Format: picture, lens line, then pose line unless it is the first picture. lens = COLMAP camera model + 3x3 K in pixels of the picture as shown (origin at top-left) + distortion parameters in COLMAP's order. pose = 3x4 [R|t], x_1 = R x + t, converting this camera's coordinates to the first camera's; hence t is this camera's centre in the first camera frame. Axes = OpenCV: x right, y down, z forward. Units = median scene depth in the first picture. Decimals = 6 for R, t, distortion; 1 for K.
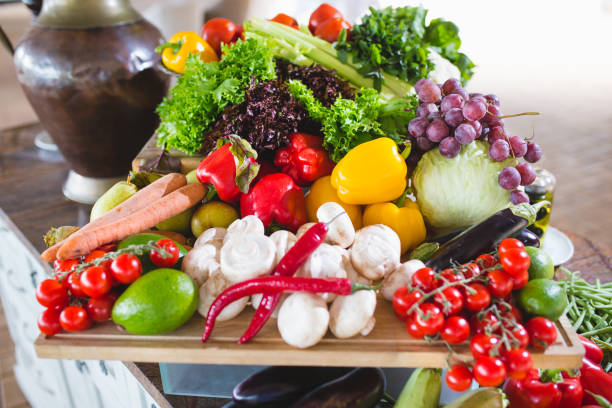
lens RADIAL K [[600.2, 0, 306.0], [0, 600.2, 204.0], [0, 0, 1]] dist [-0.078656, 0.146523]
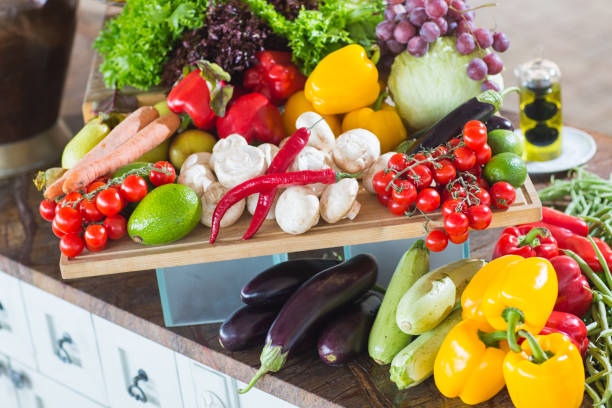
lens RADIAL K [[1558.2, 0, 306.0], [0, 1558.2, 204.0], [0, 0, 1]] dist [-0.246990, -0.010904]
pose [[0.991002, -0.124928, 0.048040, -0.104672], [0.126021, 0.991817, -0.020431, 0.196449], [-0.045095, 0.026302, 0.998636, -1.586700]]
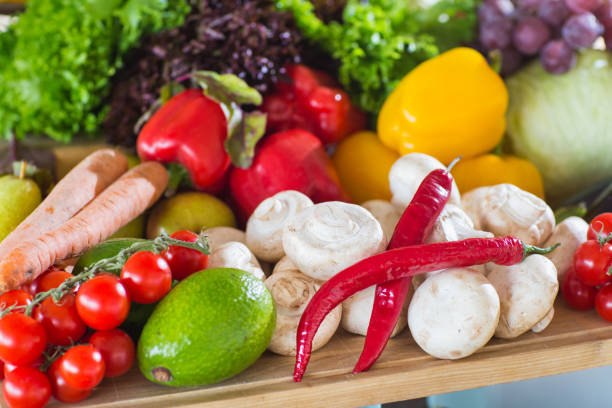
lens RADIAL K [[1558.2, 0, 306.0], [0, 1558.2, 204.0], [0, 0, 1]] dist [-0.246990, -0.010904]
pose [[0.939748, -0.110876, 0.323389, -0.521761], [0.159926, 0.978637, -0.129201, 0.212205], [-0.302155, 0.173135, 0.937404, -0.372047]]
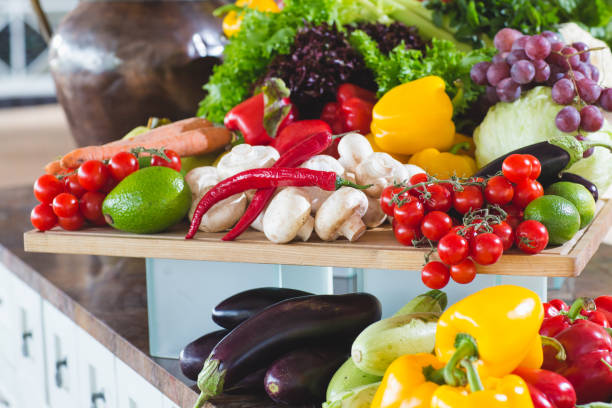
lens RADIAL K [[1558.2, 0, 306.0], [0, 1558.2, 204.0], [0, 0, 1]] dist [-0.246990, -0.010904]
pose [[0.960239, 0.039118, -0.276426, 0.570571], [-0.117008, 0.955368, -0.271259, 0.679530], [0.253477, 0.292818, 0.921958, -1.033554]]
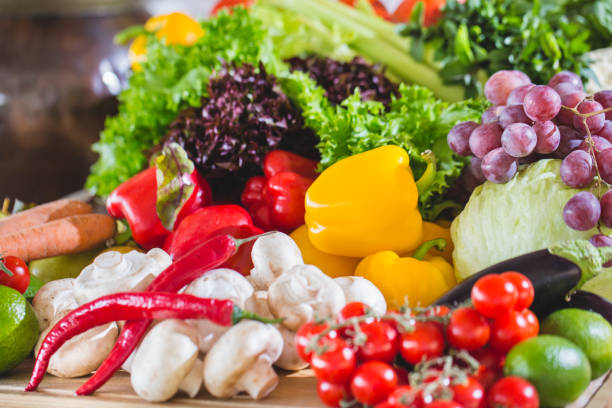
lens RADIAL K [[1865.8, 0, 268.6], [0, 1865.8, 204.2], [0, 0, 1]] dist [-0.062932, 0.698609]
pose [[0.942704, 0.034958, -0.331794, 0.627798], [-0.126554, 0.957639, -0.258674, 0.438483], [0.308697, 0.285843, 0.907194, -0.709530]]
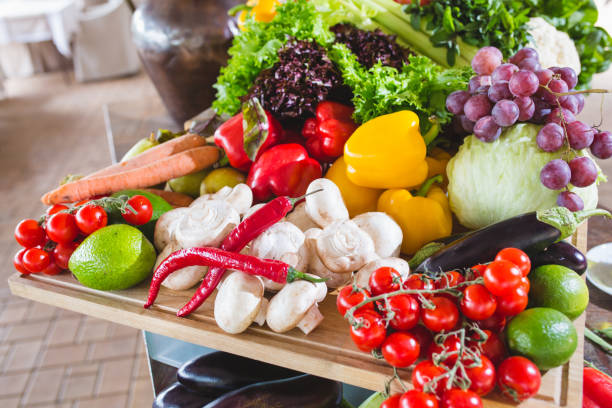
lens RADIAL K [[600.2, 0, 306.0], [0, 600.2, 204.0], [0, 0, 1]] dist [-0.078656, 0.146523]
pose [[0.929647, 0.123493, -0.347141, 0.300313], [-0.120586, 0.992248, 0.030053, 0.009517], [0.348161, 0.013922, 0.937331, 0.171505]]
